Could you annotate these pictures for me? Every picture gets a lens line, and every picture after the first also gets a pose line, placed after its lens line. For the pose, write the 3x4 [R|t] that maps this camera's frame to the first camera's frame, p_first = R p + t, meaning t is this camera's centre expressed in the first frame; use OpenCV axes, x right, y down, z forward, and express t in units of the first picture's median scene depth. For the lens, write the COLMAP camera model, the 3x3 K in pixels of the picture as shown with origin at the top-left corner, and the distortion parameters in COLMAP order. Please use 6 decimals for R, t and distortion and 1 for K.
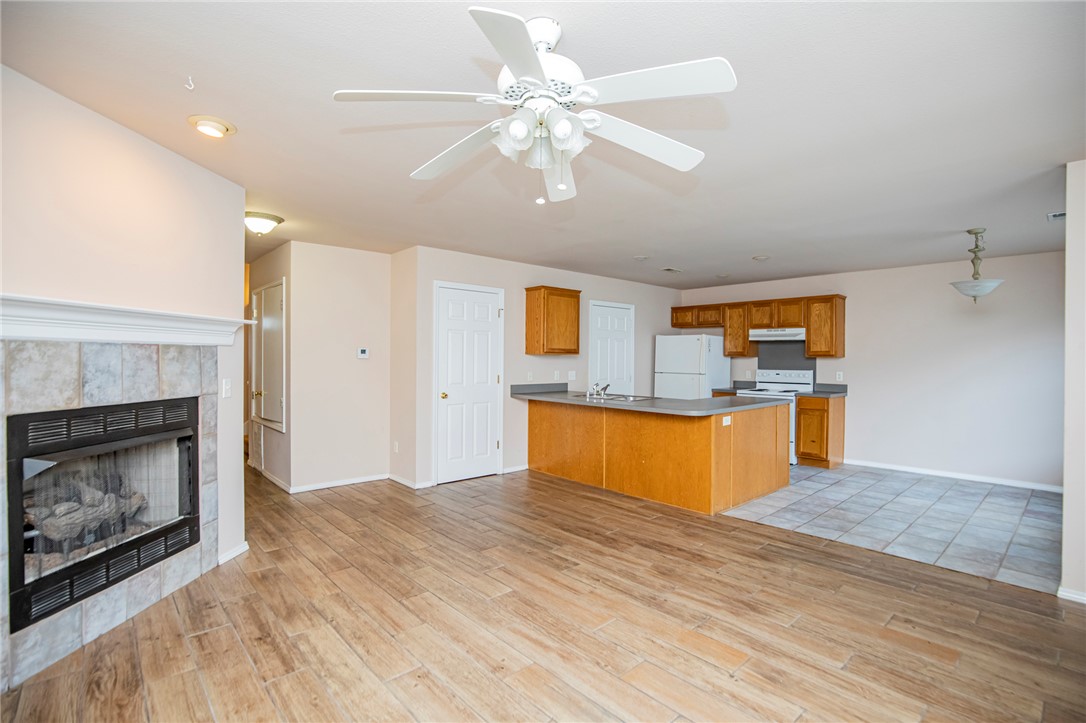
lens RADIAL K [[505.3, 0, 553.1], [0, 505.3, 361.2], [0, 0, 1]] dist [-0.029644, 0.004334]
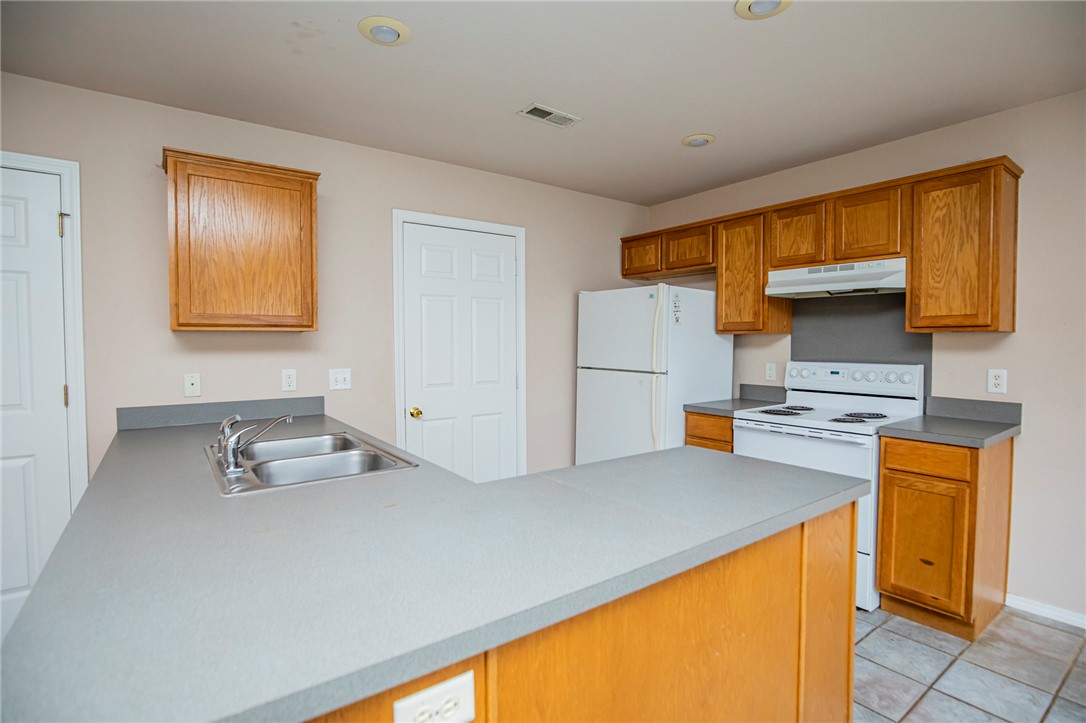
lens RADIAL K [[530.8, 0, 542.9], [0, 530.8, 359.2], [0, 0, 1]] dist [-0.032653, 0.000741]
pose [[0.993003, -0.003594, -0.118031, 0.333863], [0.007059, 0.999556, 0.028959, -0.001014], [0.117875, -0.029590, 0.992588, 0.694523]]
